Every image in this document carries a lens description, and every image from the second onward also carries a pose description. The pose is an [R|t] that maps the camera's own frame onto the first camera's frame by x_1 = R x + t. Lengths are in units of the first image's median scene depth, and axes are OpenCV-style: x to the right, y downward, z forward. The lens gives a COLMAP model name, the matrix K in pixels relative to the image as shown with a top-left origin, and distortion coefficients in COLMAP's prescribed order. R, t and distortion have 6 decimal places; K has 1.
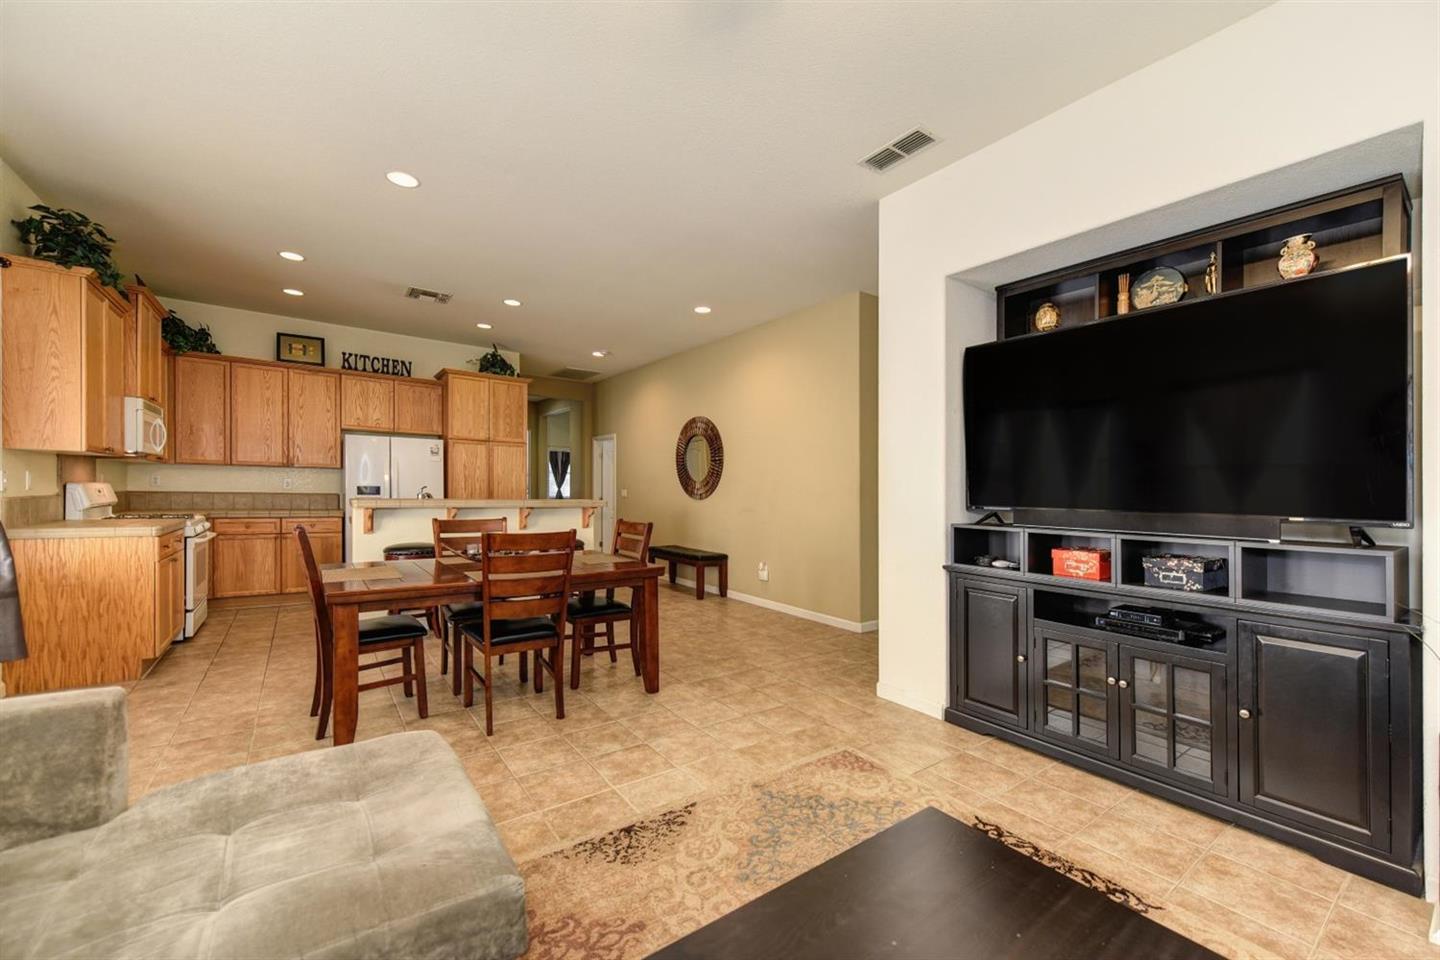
lens RADIAL K [[573.2, 0, 723.1], [0, 573.2, 473.5], [0, 0, 1]] dist [0.001716, -0.000443]
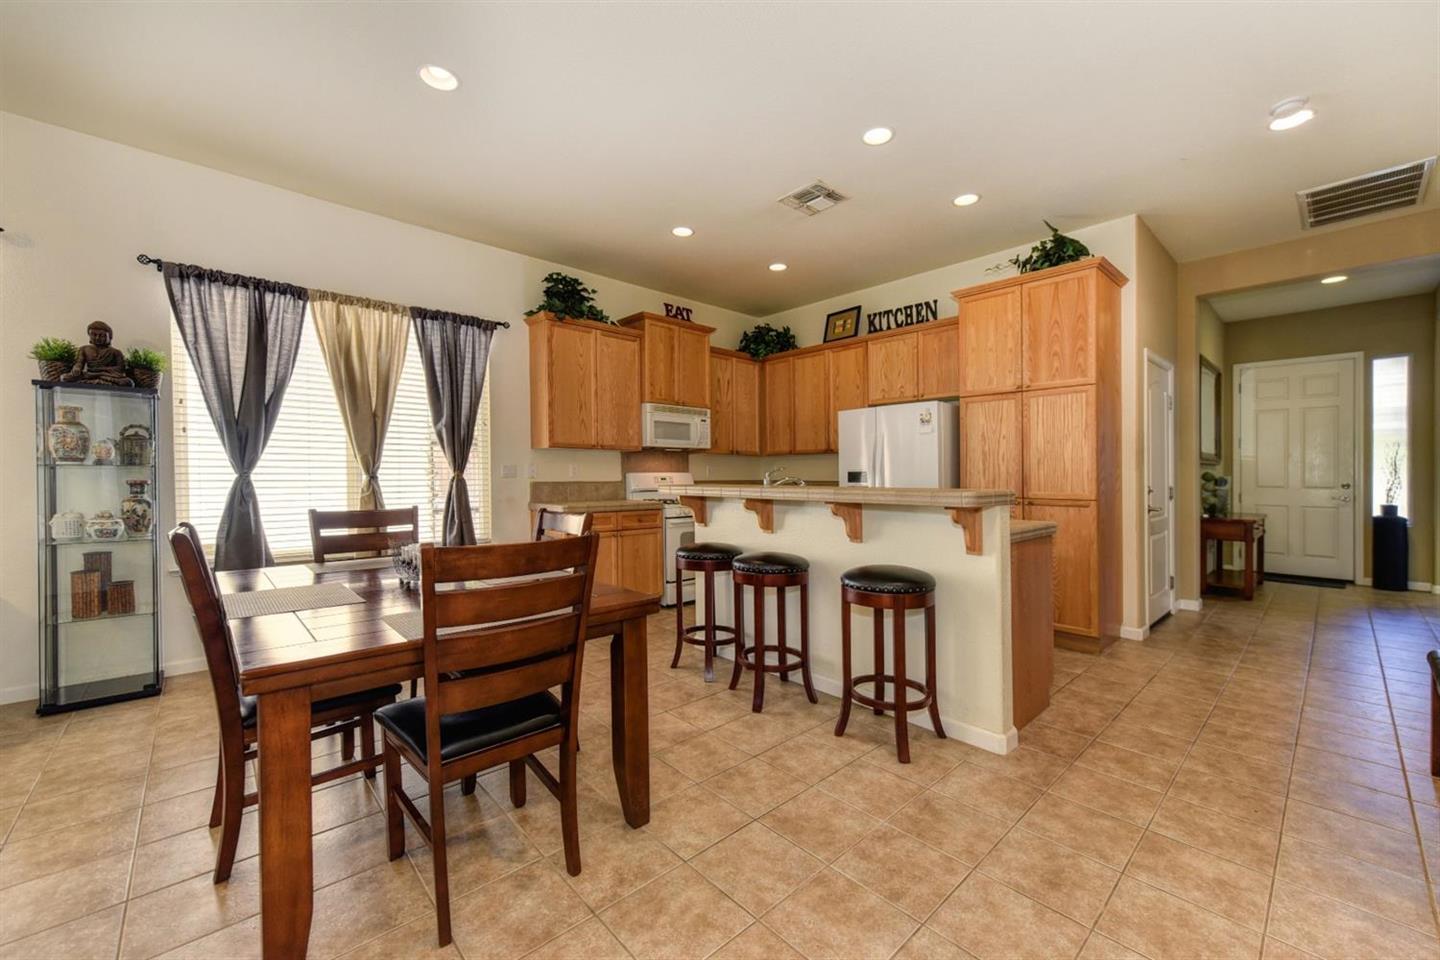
lens RADIAL K [[573.2, 0, 732.6], [0, 573.2, 488.2], [0, 0, 1]] dist [0.001716, -0.000443]
pose [[0.117553, 0.006058, -0.993048, 0.169527], [0.034294, 0.999360, 0.010156, 0.032220], [0.992474, -0.035249, 0.117270, 0.736301]]
